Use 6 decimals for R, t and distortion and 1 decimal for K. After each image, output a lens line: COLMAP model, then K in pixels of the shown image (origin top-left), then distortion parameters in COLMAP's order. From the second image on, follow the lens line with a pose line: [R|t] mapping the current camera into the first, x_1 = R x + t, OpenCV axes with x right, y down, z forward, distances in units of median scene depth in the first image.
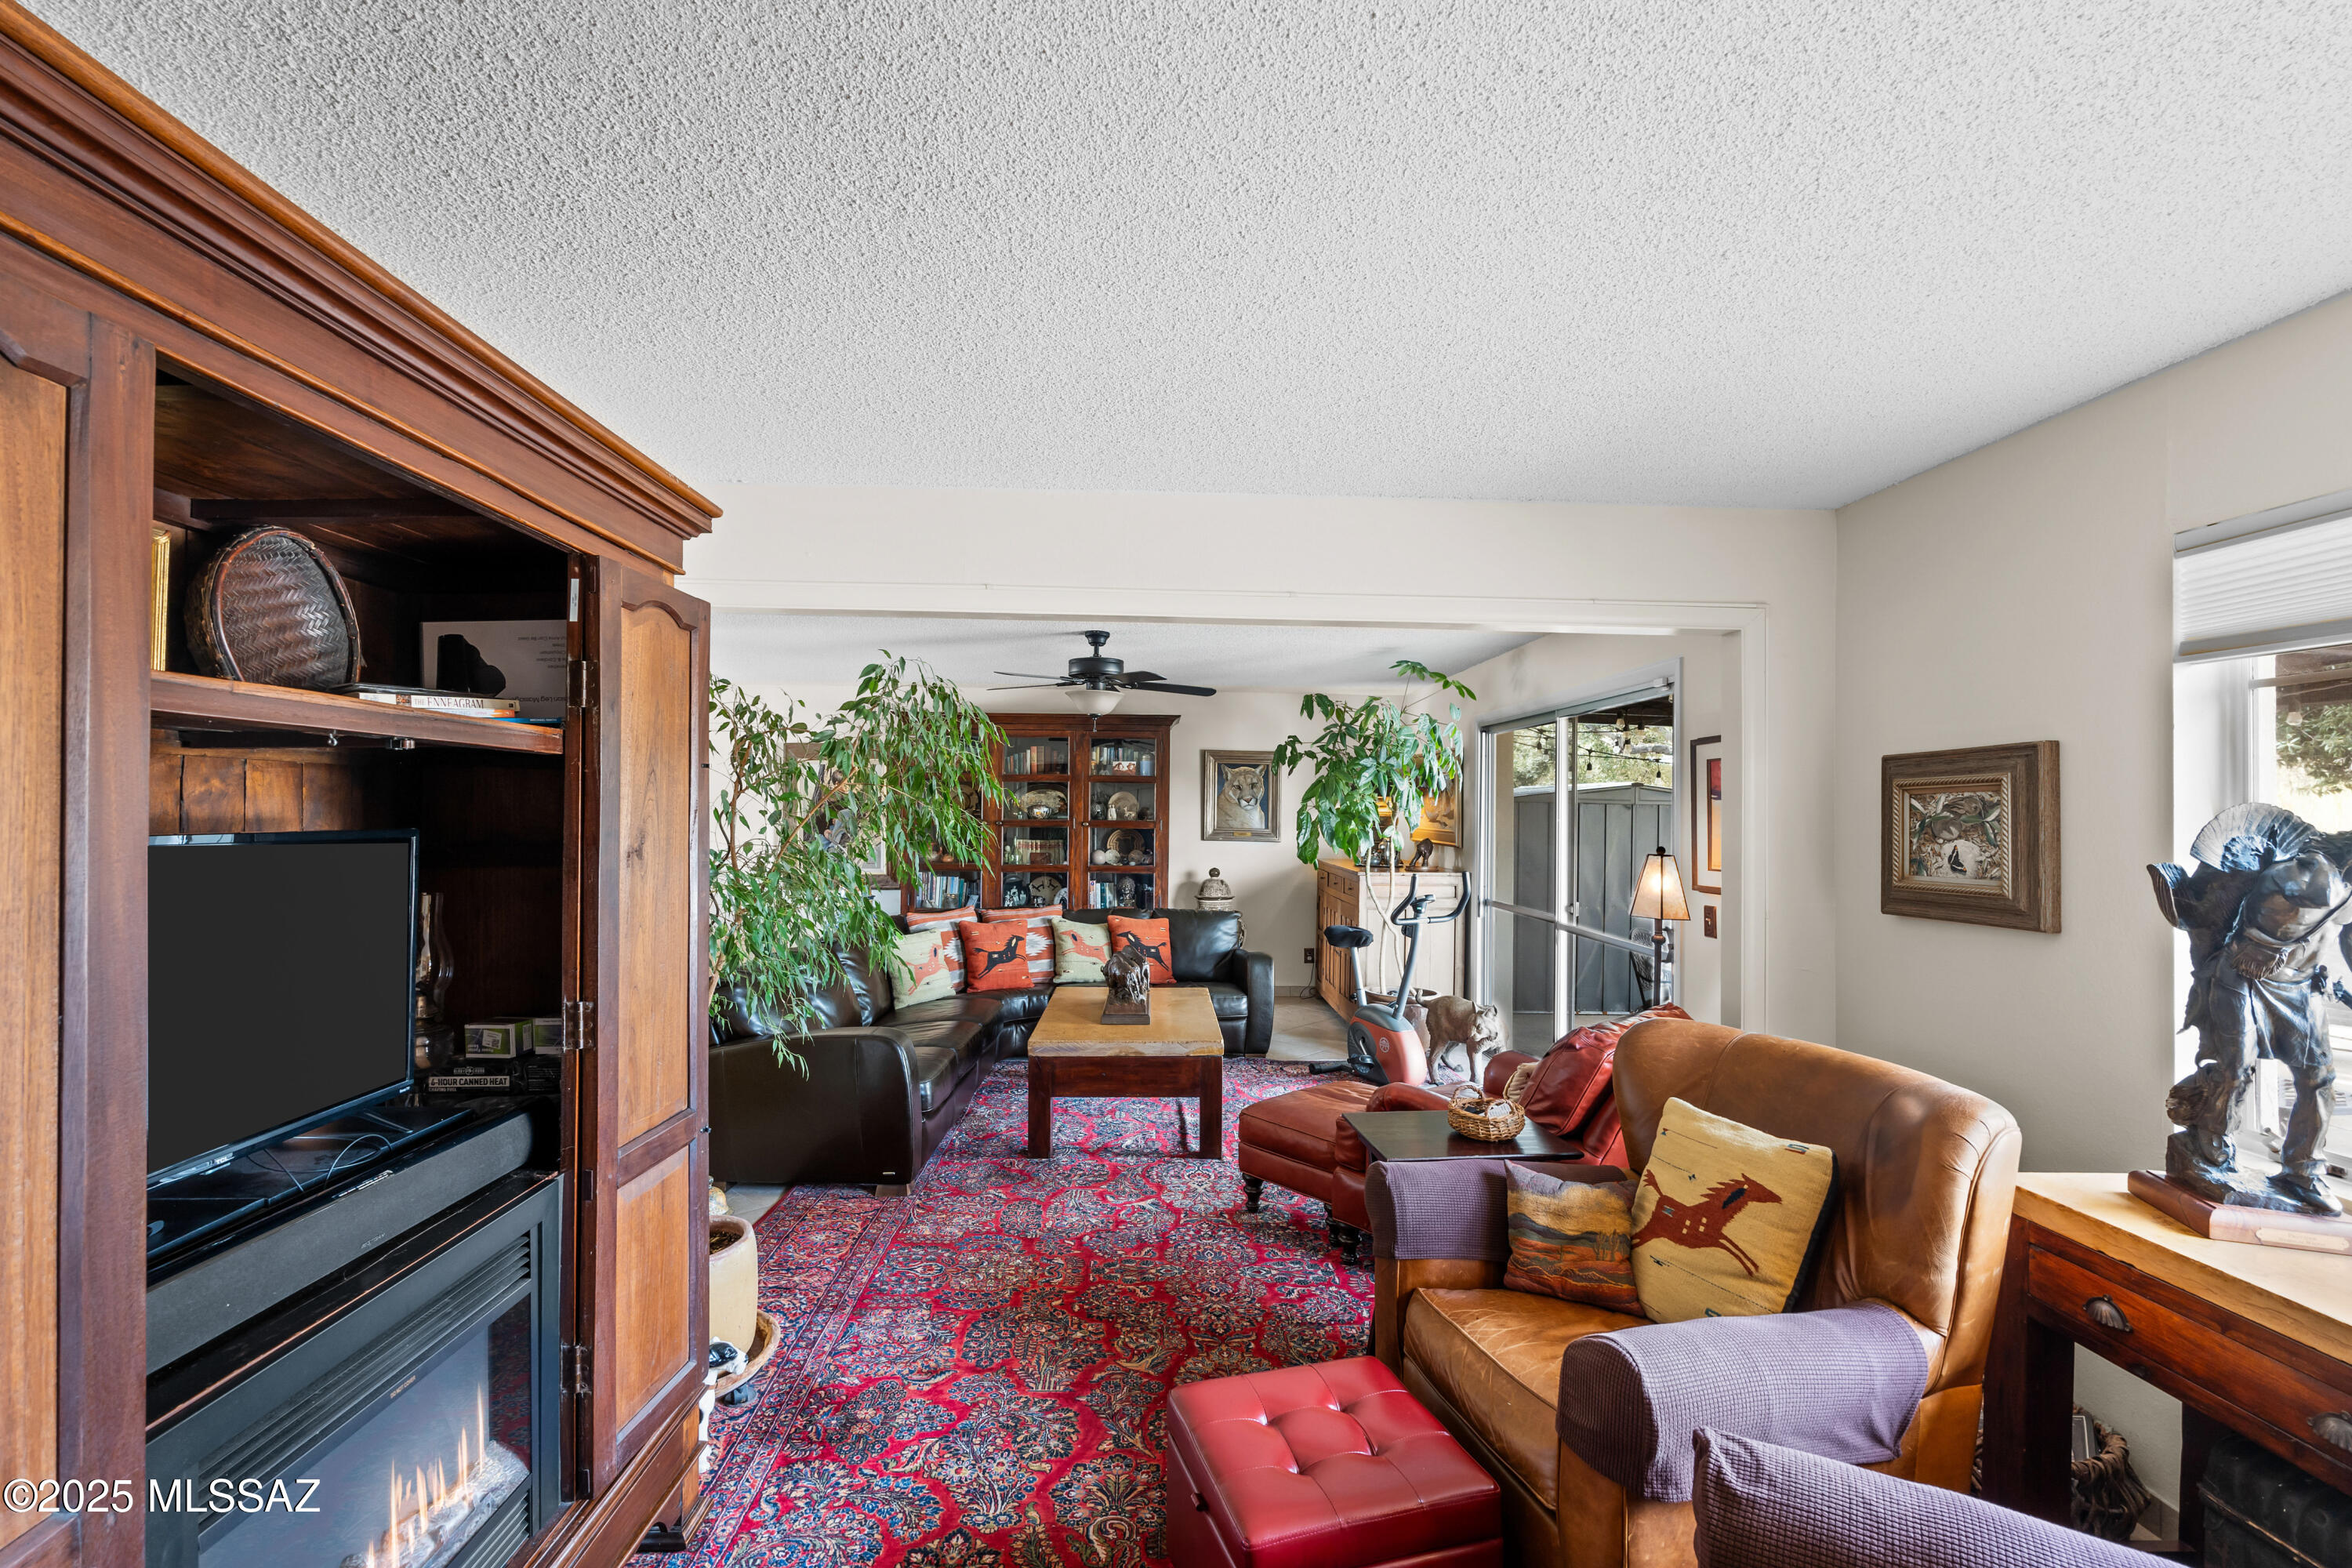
lens RADIAL K [[1028.2, 0, 1176.0], [0, 1028.2, 784.0], [0, 0, 1]] dist [0.001130, 0.000041]
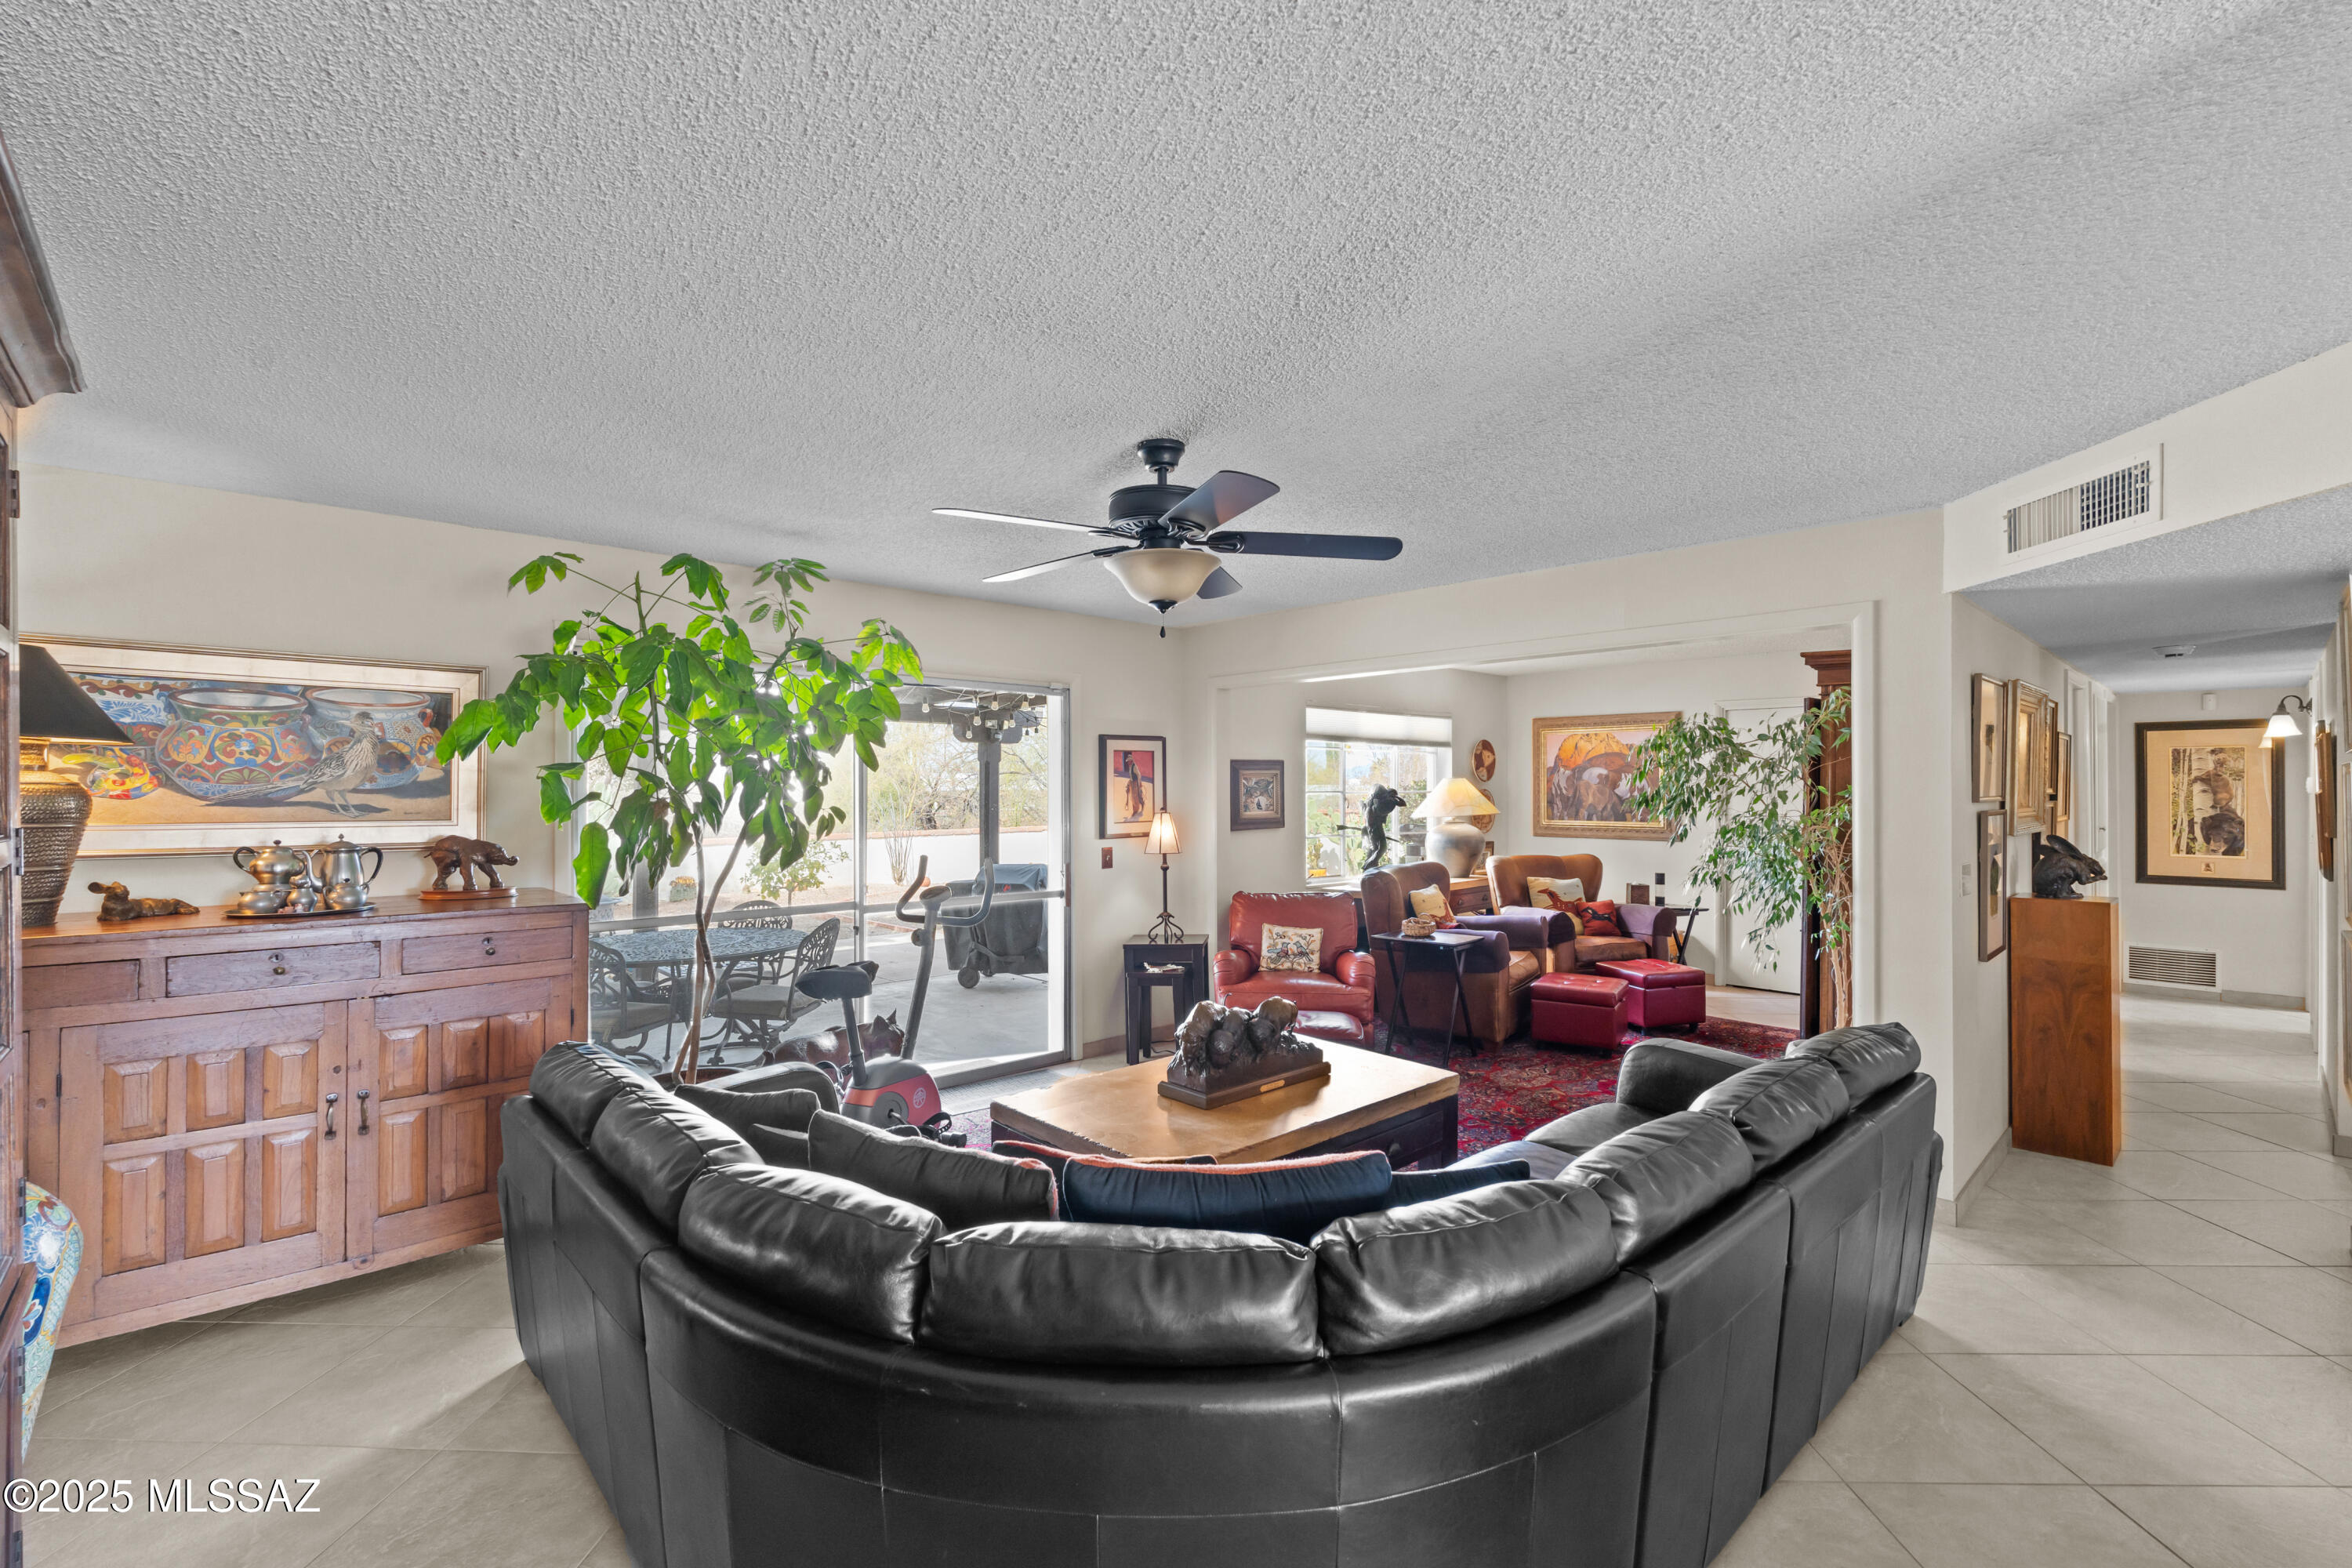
lens RADIAL K [[1028.2, 0, 1176.0], [0, 1028.2, 784.0], [0, 0, 1]] dist [0.001130, 0.000041]
pose [[-0.653844, -0.008217, 0.756585, -0.641275], [-0.028117, 0.999514, -0.013443, 0.040920], [-0.756107, -0.030062, -0.653757, 1.792864]]
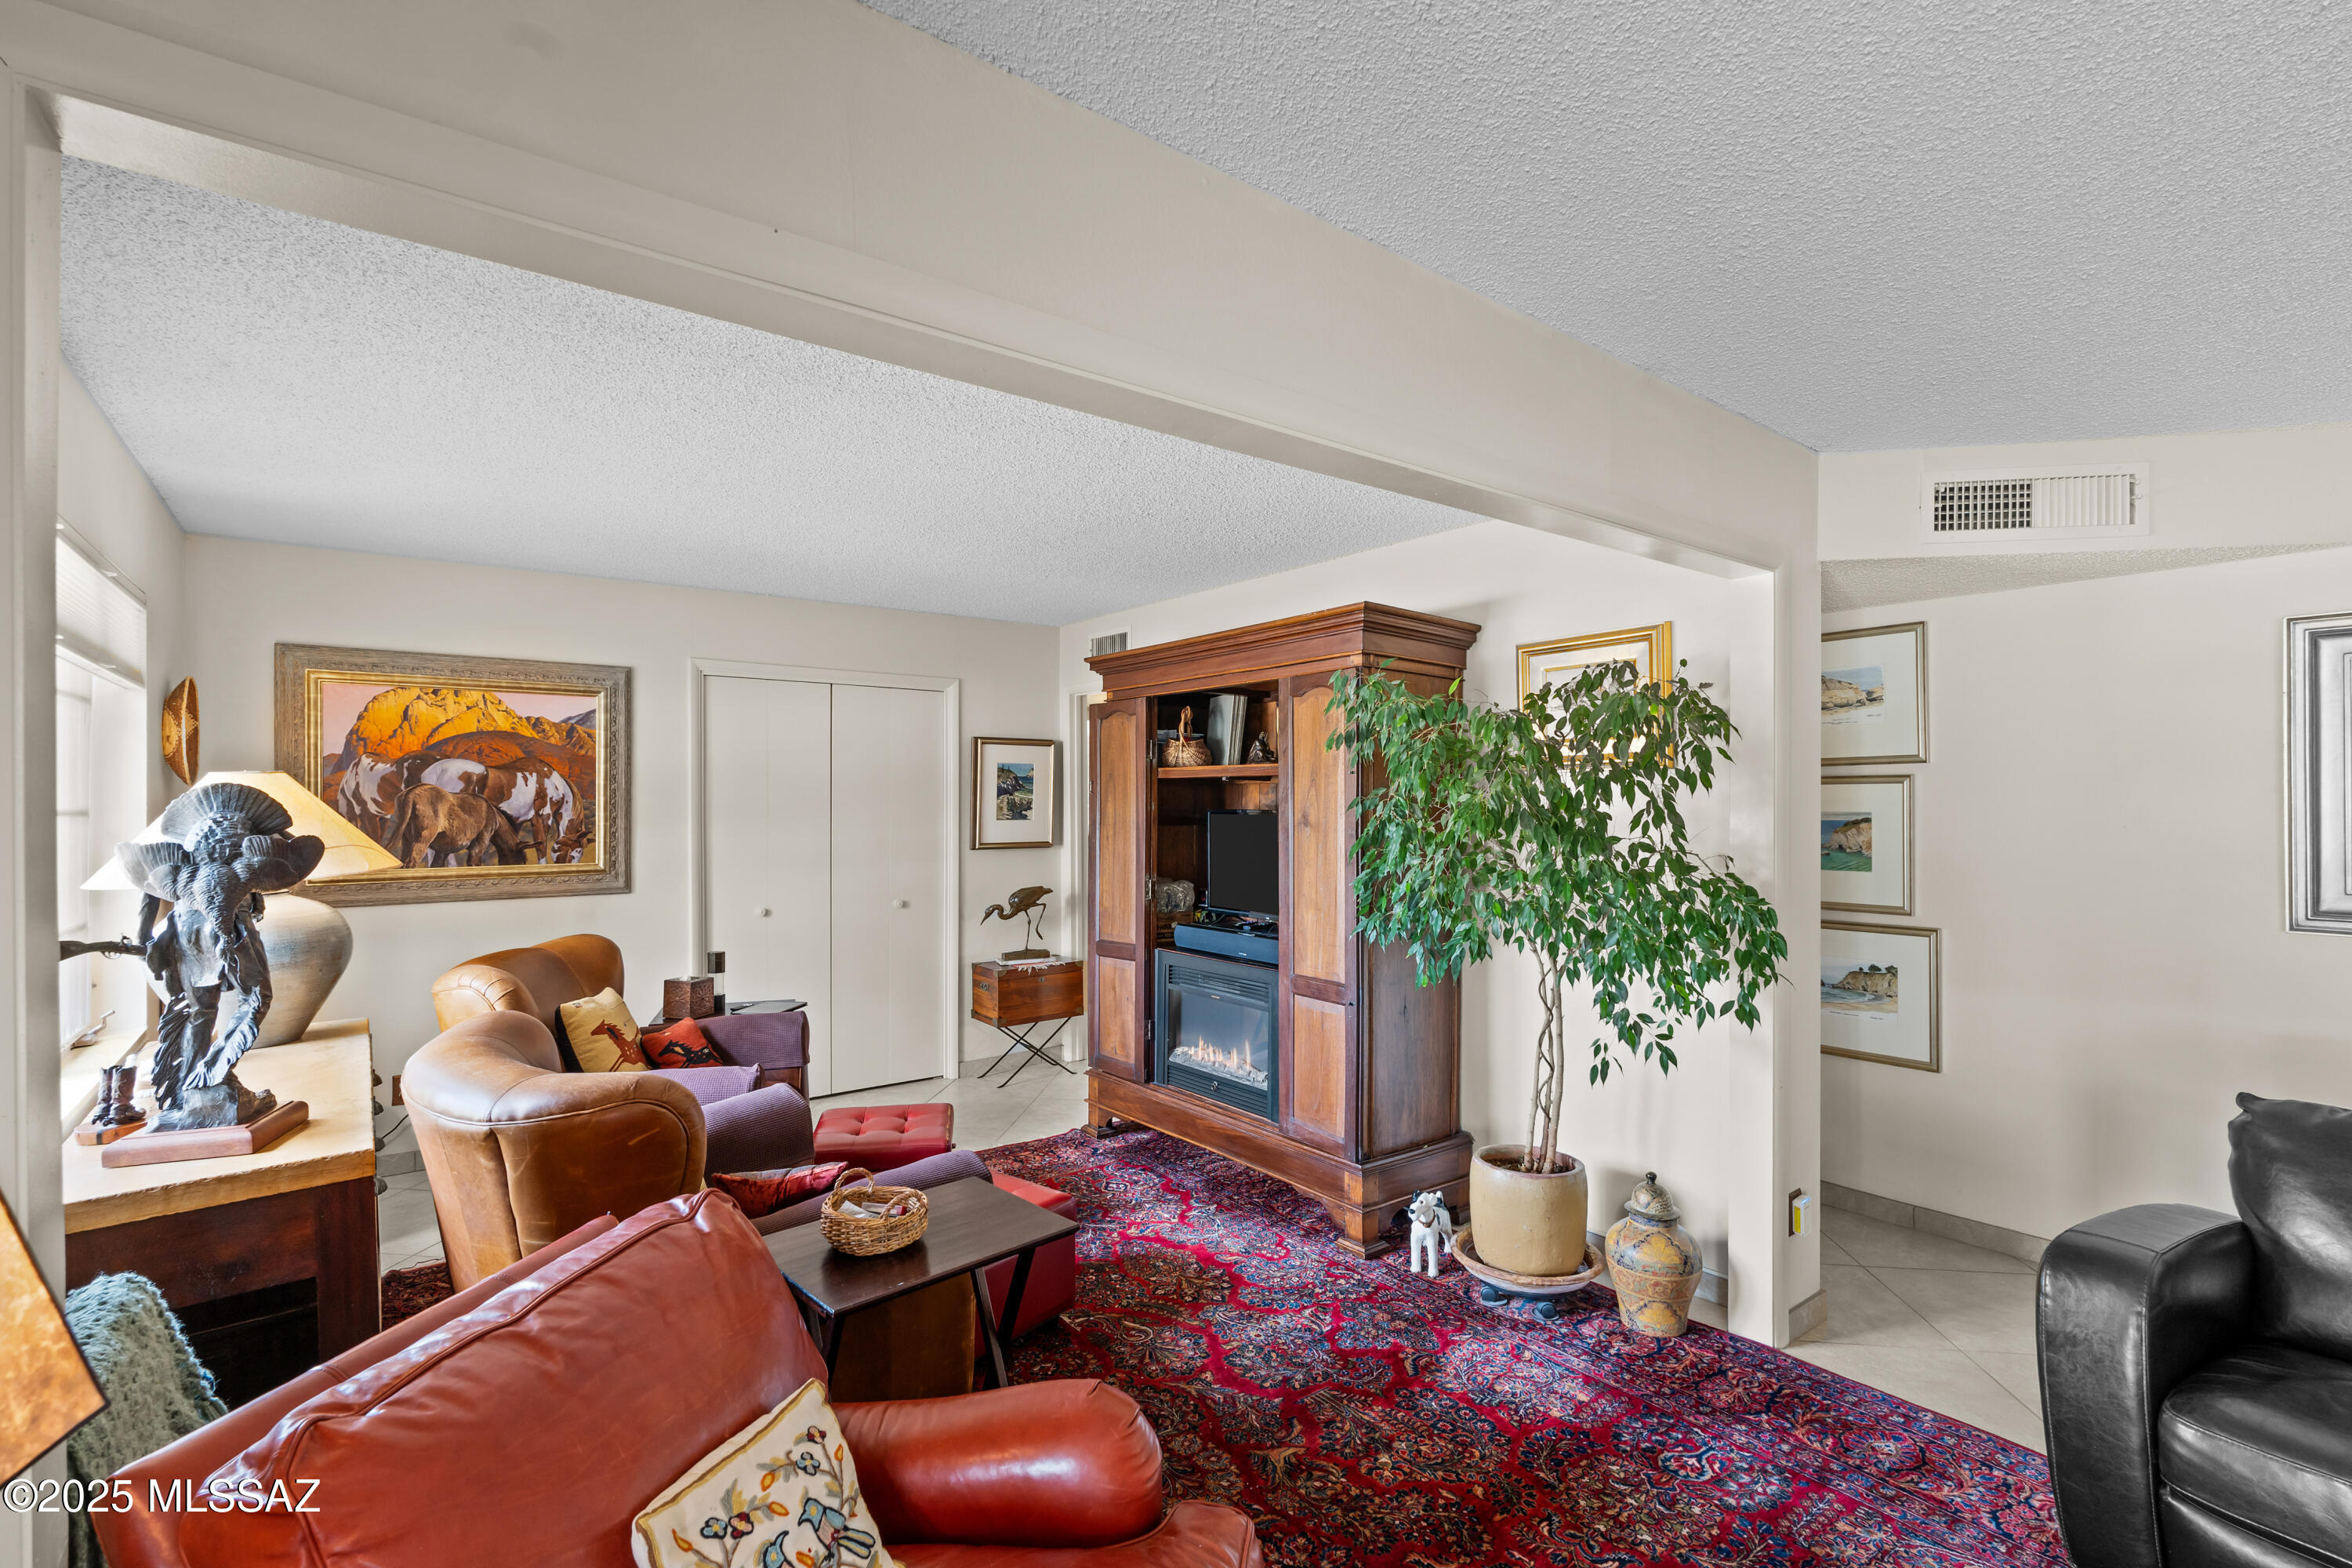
lens RADIAL K [[1028.2, 0, 1176.0], [0, 1028.2, 784.0], [0, 0, 1]] dist [0.001130, 0.000041]
pose [[-0.807242, -0.010555, -0.590126, 0.355154], [0.012267, 0.999324, -0.034654, 0.026091], [0.590093, -0.035214, -0.806567, 1.088131]]
